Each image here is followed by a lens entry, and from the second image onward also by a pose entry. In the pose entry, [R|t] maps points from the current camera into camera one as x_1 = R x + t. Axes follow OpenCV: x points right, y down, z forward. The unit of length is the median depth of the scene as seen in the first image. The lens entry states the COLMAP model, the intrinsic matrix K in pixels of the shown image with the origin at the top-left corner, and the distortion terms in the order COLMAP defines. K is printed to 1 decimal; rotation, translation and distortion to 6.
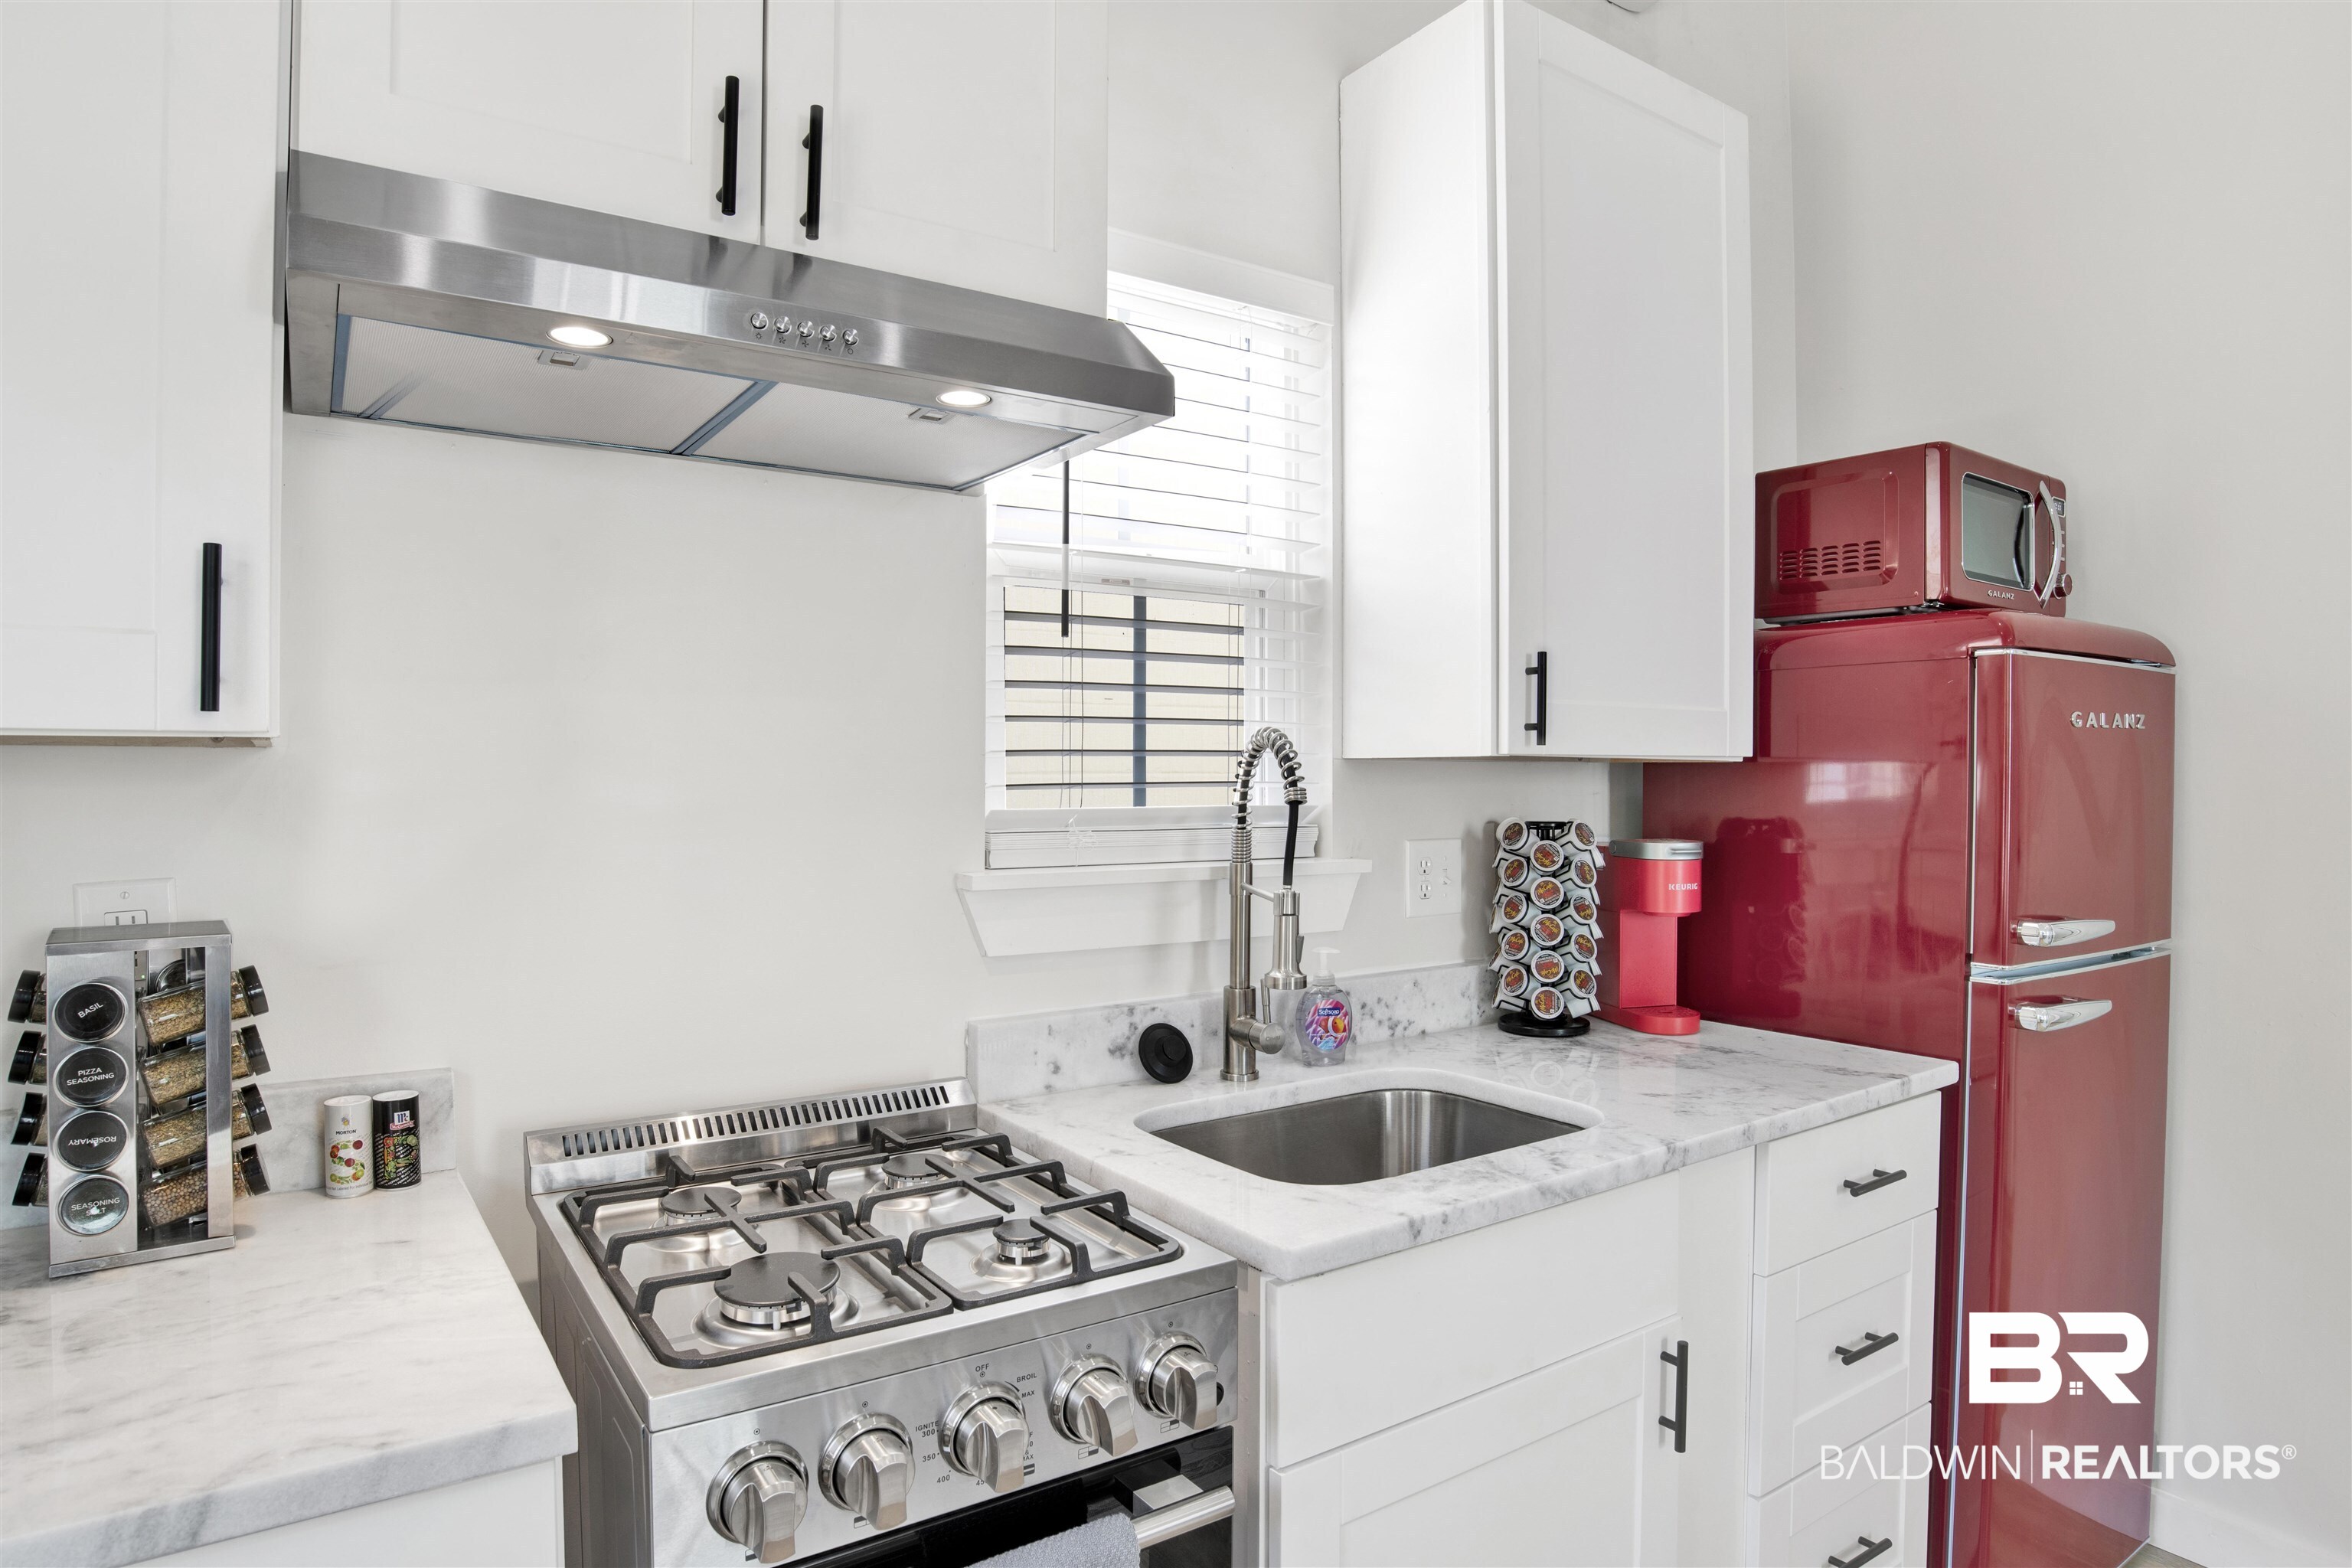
lens RADIAL K [[1335.4, 0, 1176.0], [0, 1335.4, 784.0], [0, 0, 1]] dist [-0.056481, 0.025849]
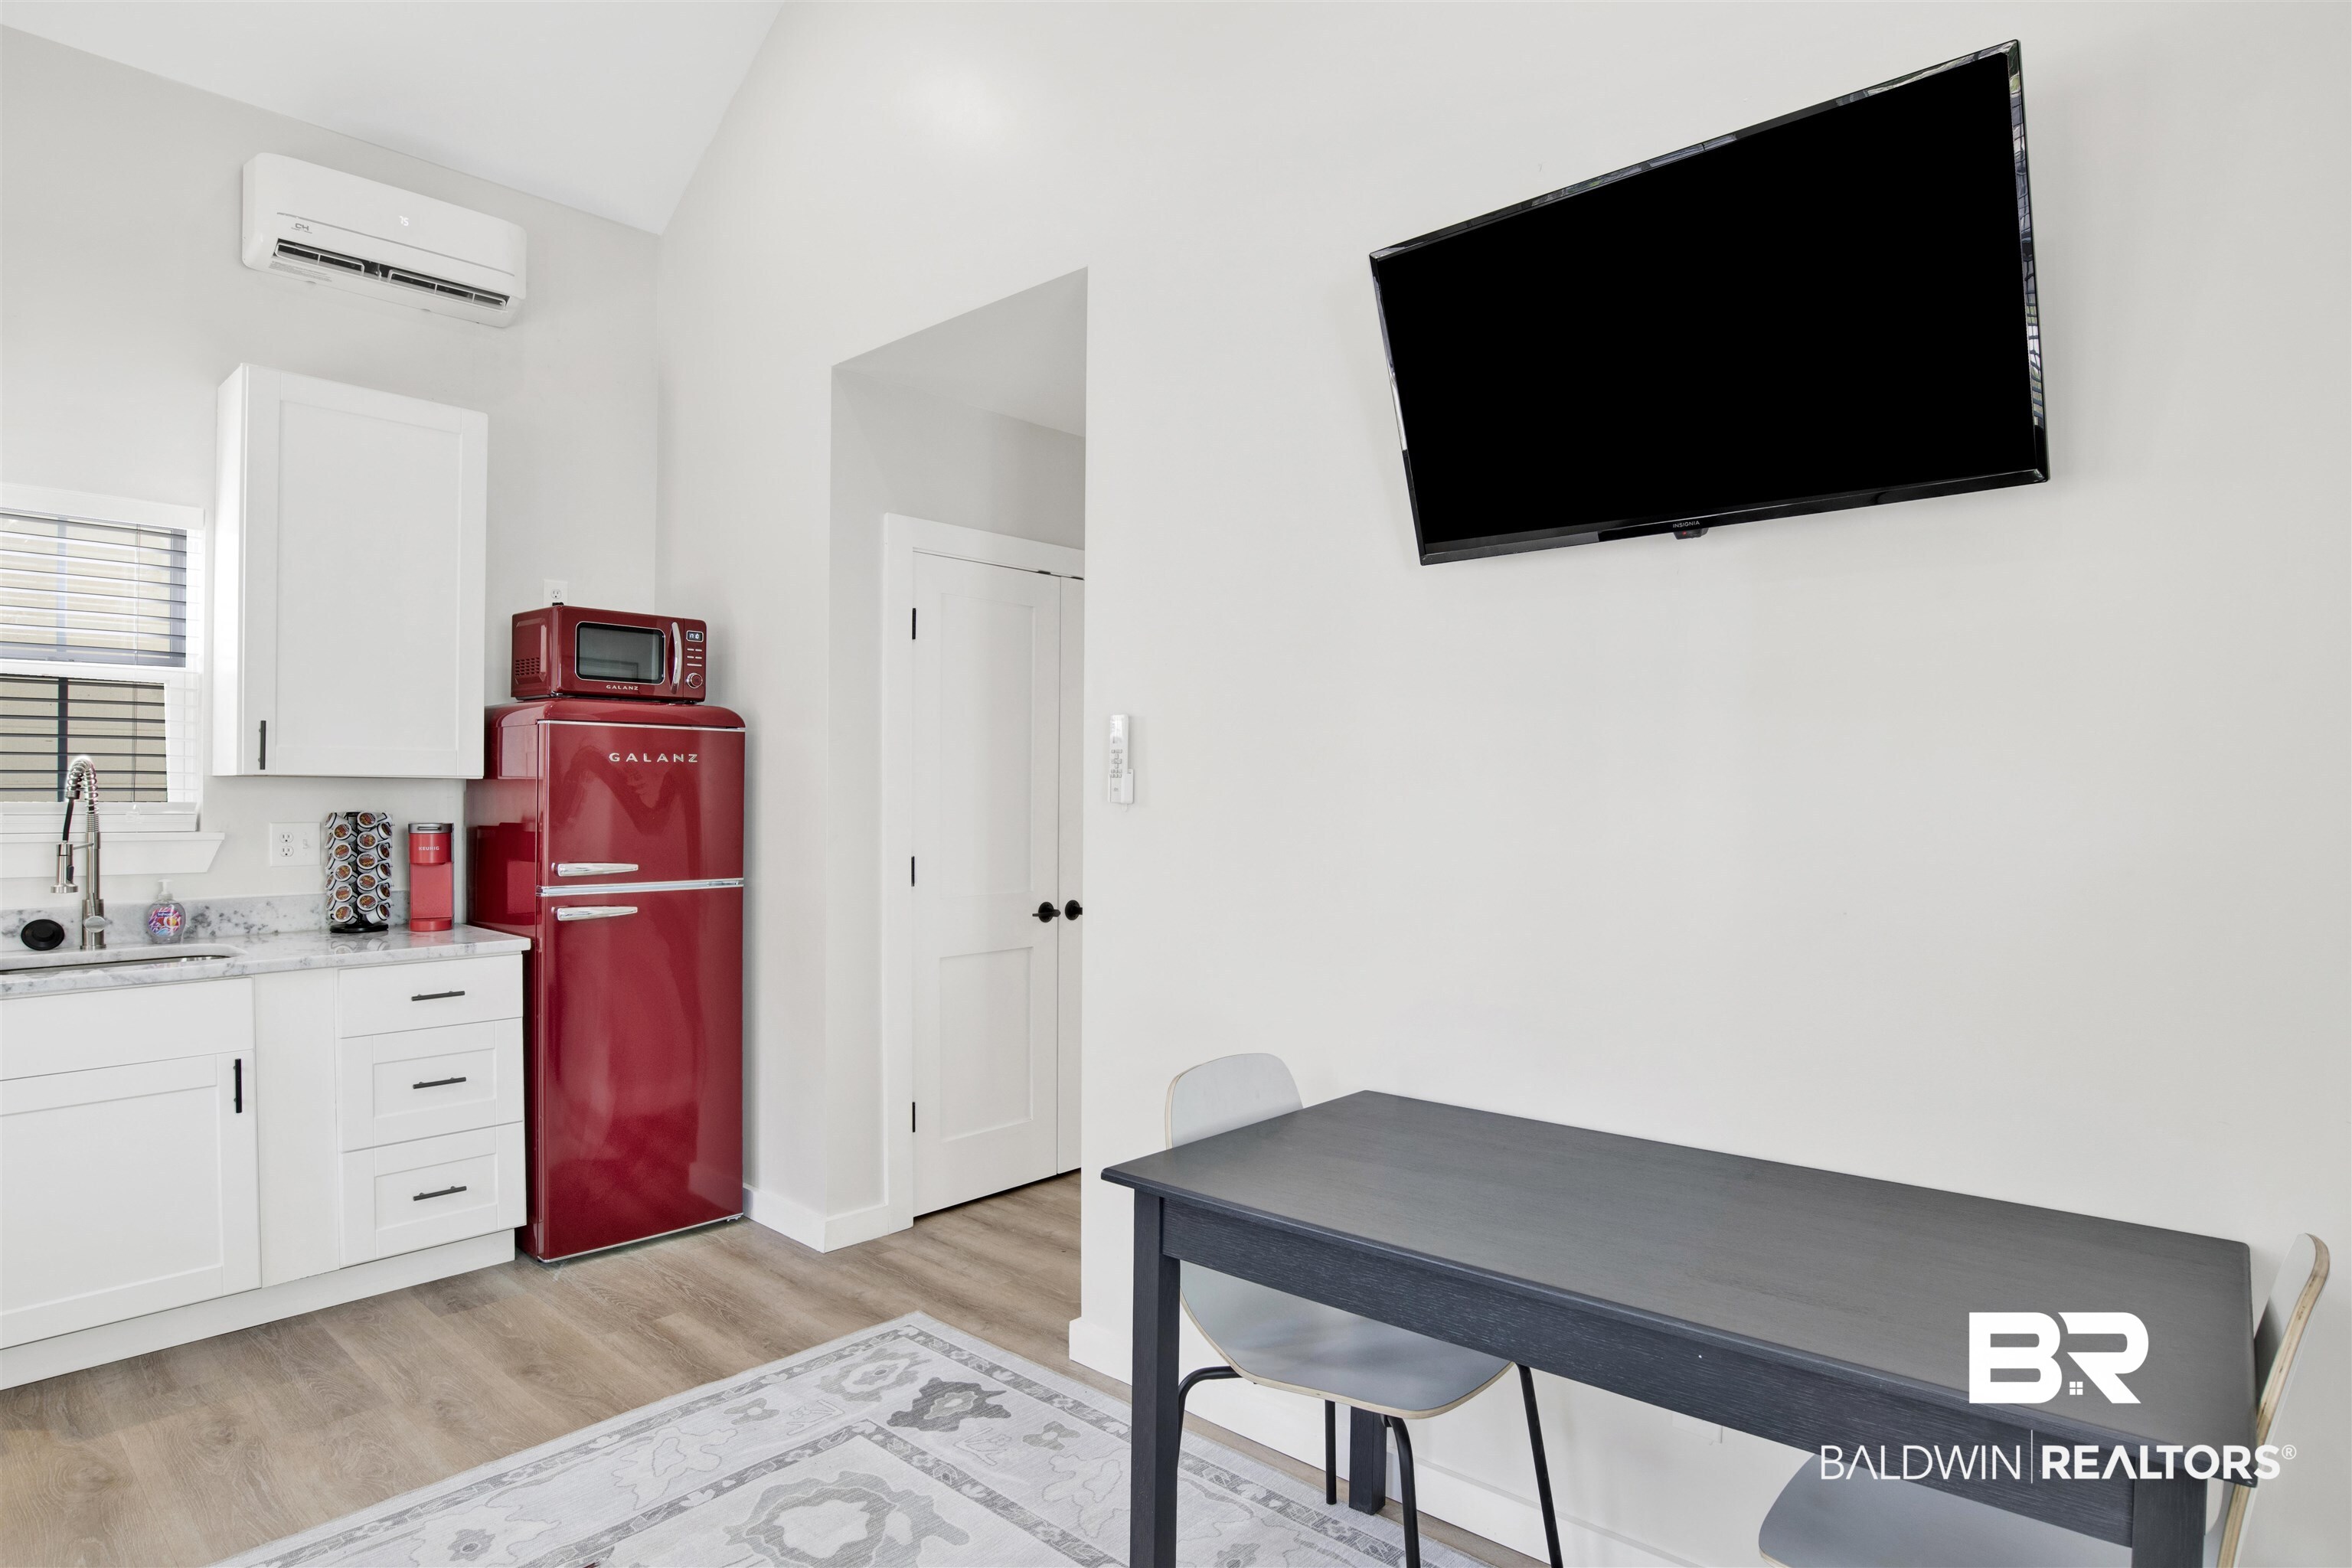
lens RADIAL K [[1312.5, 0, 1201.6], [0, 1312.5, 802.3], [0, 0, 1]] dist [-0.057417, 0.019186]
pose [[0.969294, 0.003002, 0.245888, 1.126723], [-0.004113, 0.999984, 0.004003, 0.004438], [-0.245872, -0.004891, 0.969290, -1.107162]]
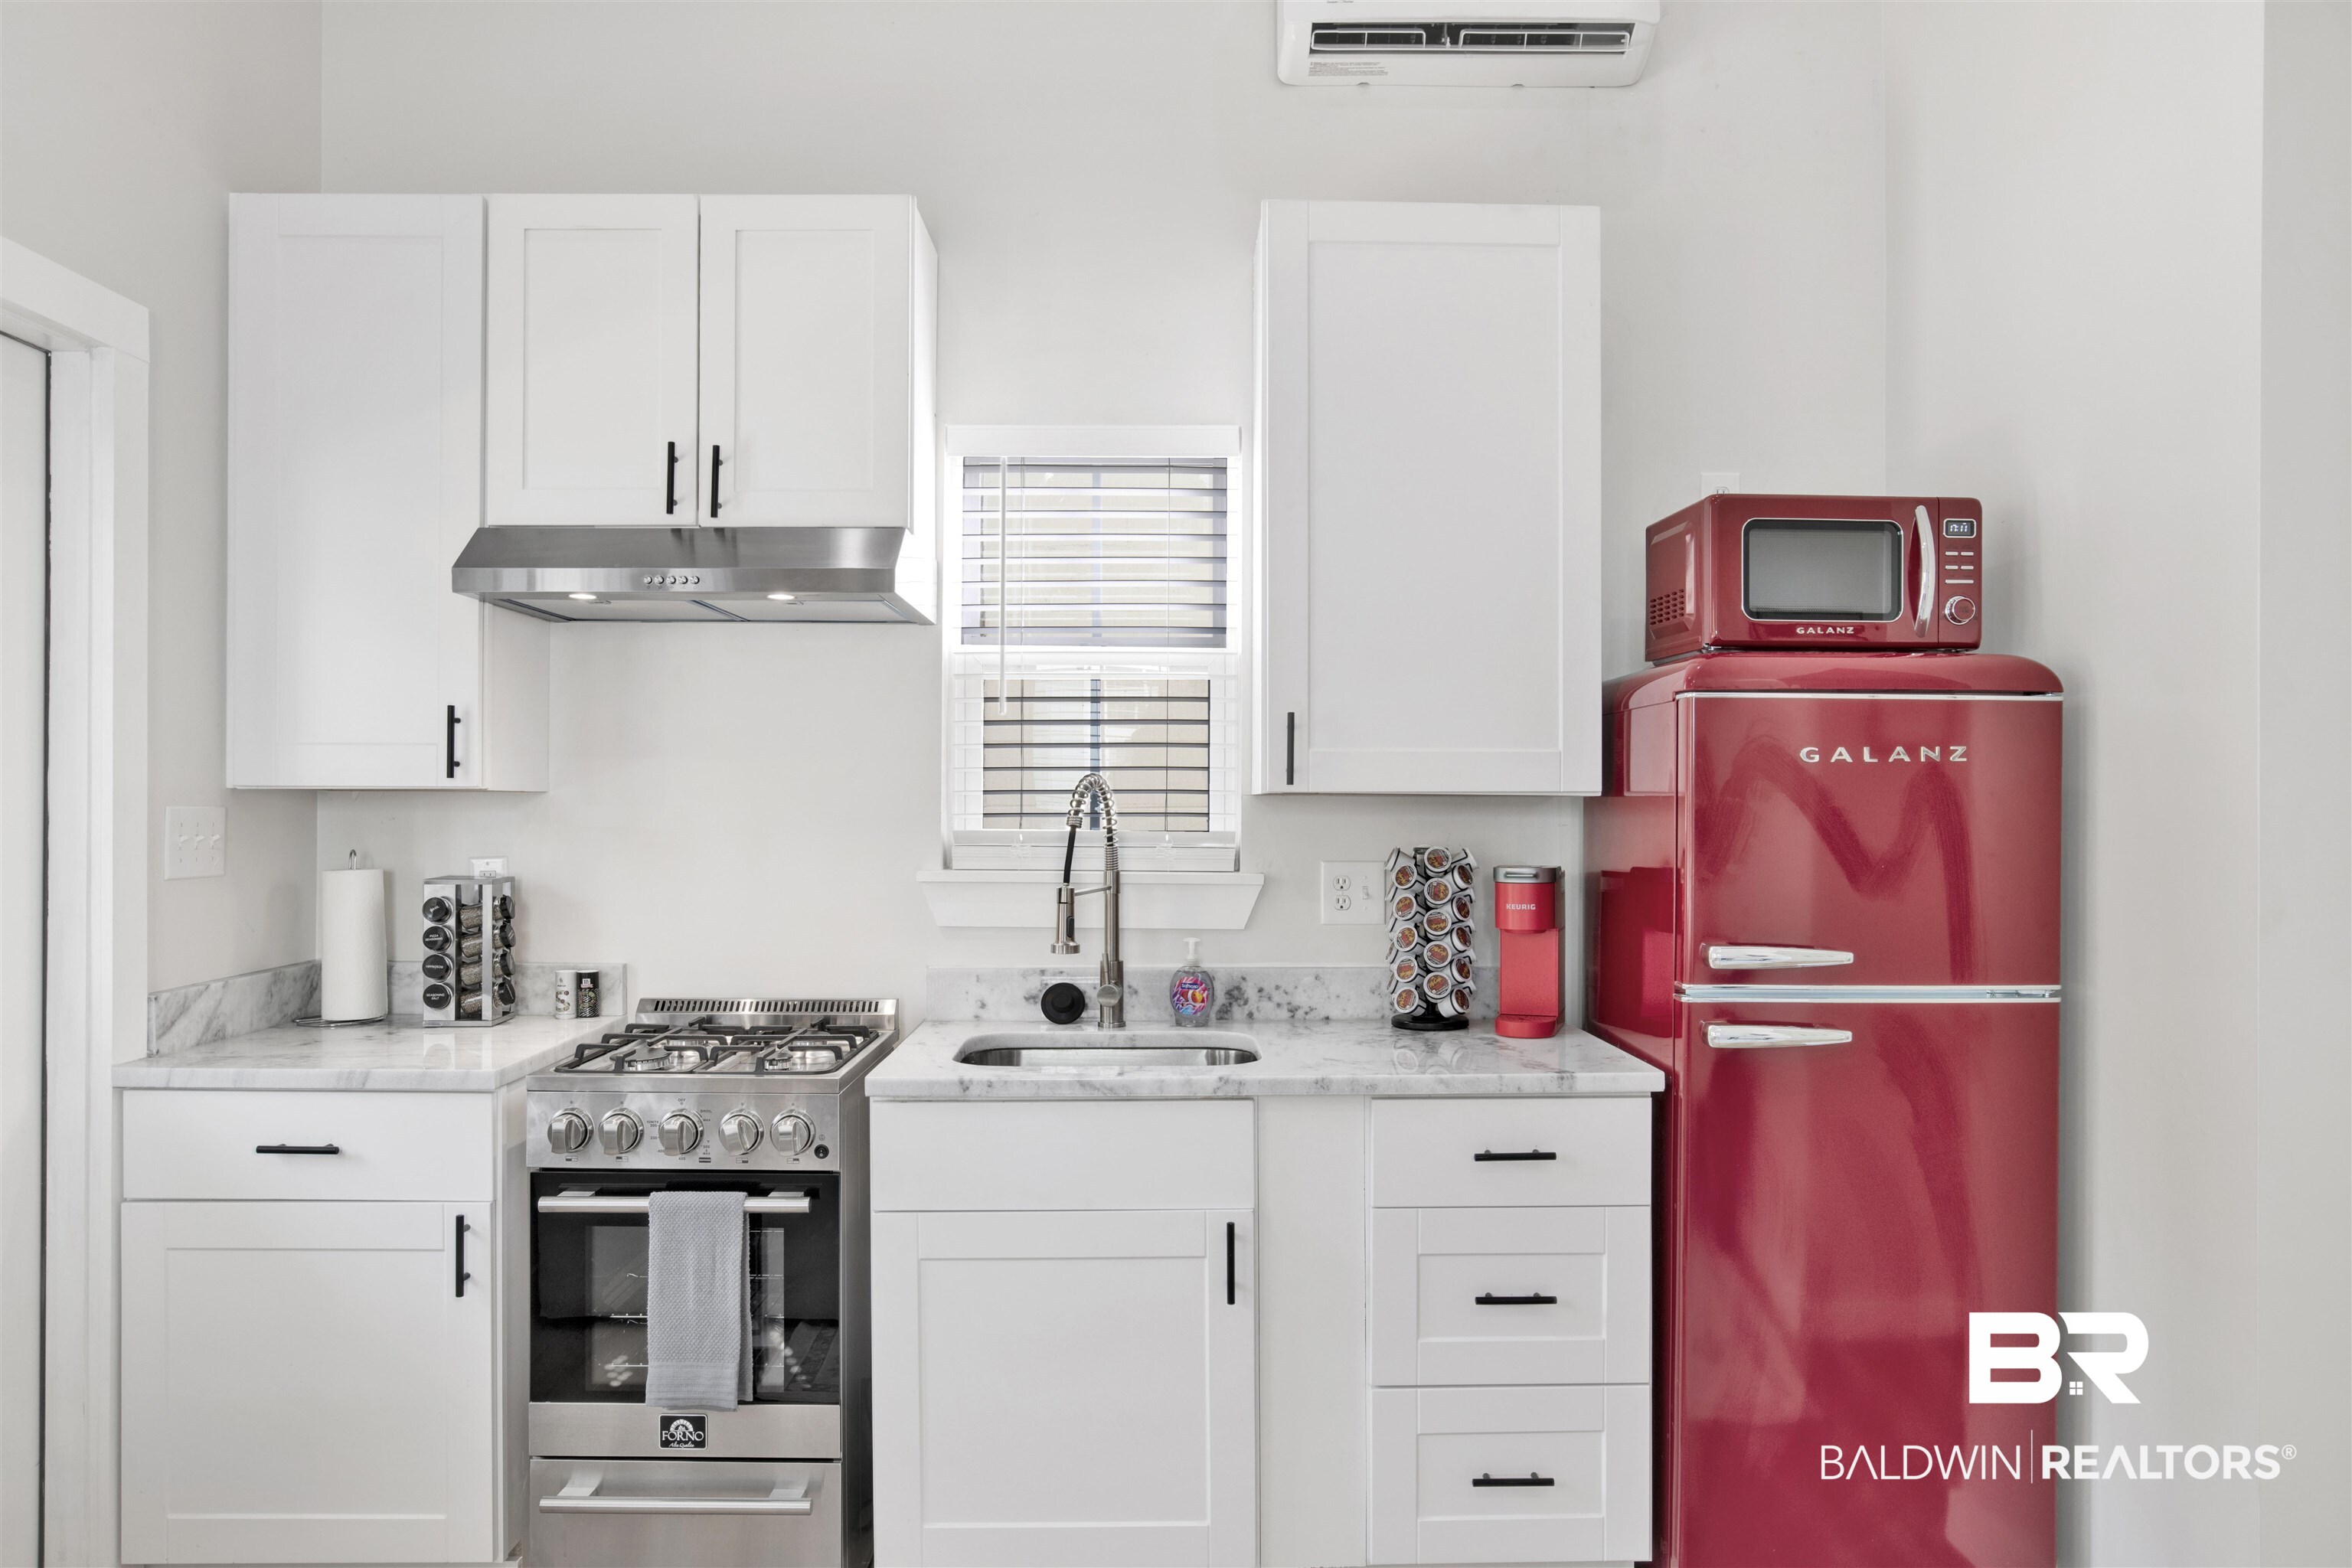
lens RADIAL K [[1560.4, 0, 1186.1], [0, 1560.4, 798.8], [0, 0, 1]] dist [-0.031982, -0.000315]
pose [[0.837523, -0.000505, -0.546403, 1.015219], [-0.006290, 0.999924, -0.010565, 0.001025], [0.546367, 0.012286, 0.837456, -0.321353]]
